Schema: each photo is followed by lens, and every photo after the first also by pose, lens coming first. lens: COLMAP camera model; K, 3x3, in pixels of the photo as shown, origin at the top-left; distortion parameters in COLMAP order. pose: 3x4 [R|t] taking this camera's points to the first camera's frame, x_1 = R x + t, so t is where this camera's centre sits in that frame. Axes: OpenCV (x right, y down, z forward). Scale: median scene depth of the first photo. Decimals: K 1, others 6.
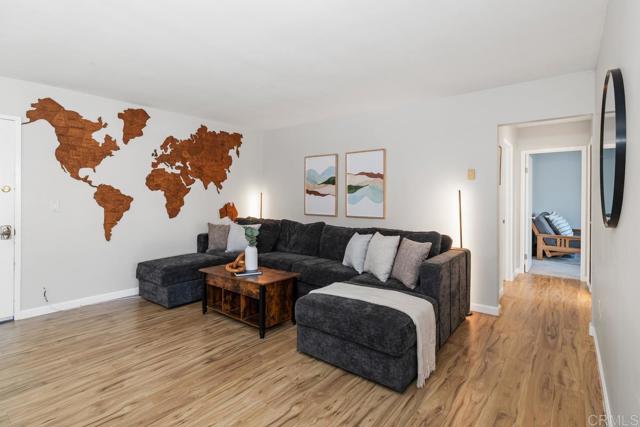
lens RADIAL K [[313.1, 0, 318.7], [0, 313.1, 201.7], [0, 0, 1]] dist [-0.001327, 0.000994]
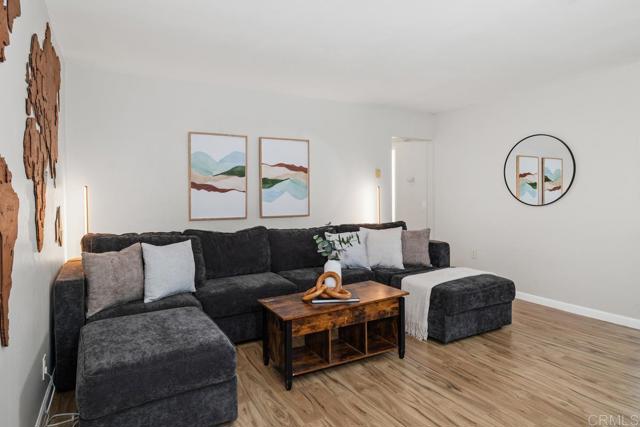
lens RADIAL K [[384.6, 0, 319.3], [0, 384.6, 201.8], [0, 0, 1]] dist [0.000436, 0.000191]
pose [[0.378759, -0.028371, 0.925060, -1.004114], [0.018329, 0.999564, 0.023151, -0.016519], [-0.925314, 0.008186, 0.379114, 0.658070]]
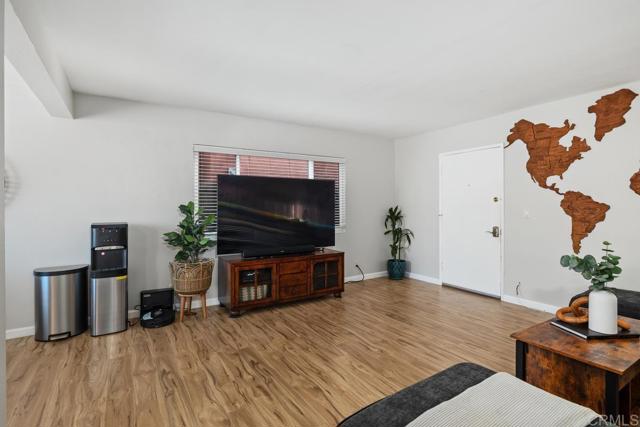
lens RADIAL K [[313.1, 0, 318.7], [0, 313.1, 201.7], [0, 0, 1]] dist [-0.001327, 0.000994]
pose [[-0.316936, -0.010020, -0.948394, 0.476077], [-0.007639, 0.999939, -0.008011, -0.012280], [0.948416, 0.004706, -0.316993, 0.655736]]
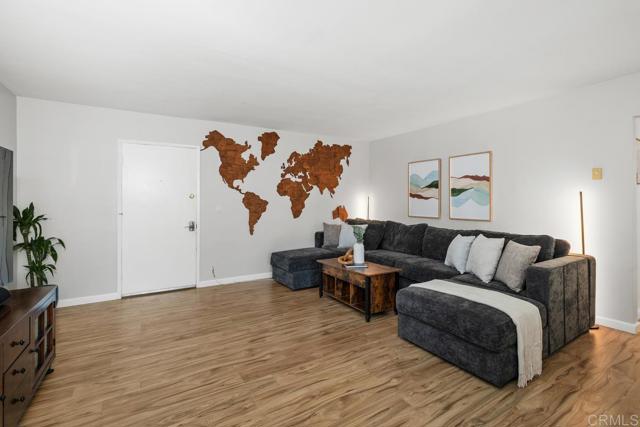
lens RADIAL K [[294.2, 0, 321.9], [0, 294.2, 203.0], [0, 0, 1]] dist [-0.001433, -0.000020]
pose [[0.941640, -0.004091, -0.336597, 0.023275], [0.002180, 0.999979, -0.006056, 0.000360], [0.336615, 0.004968, 0.941629, -0.072020]]
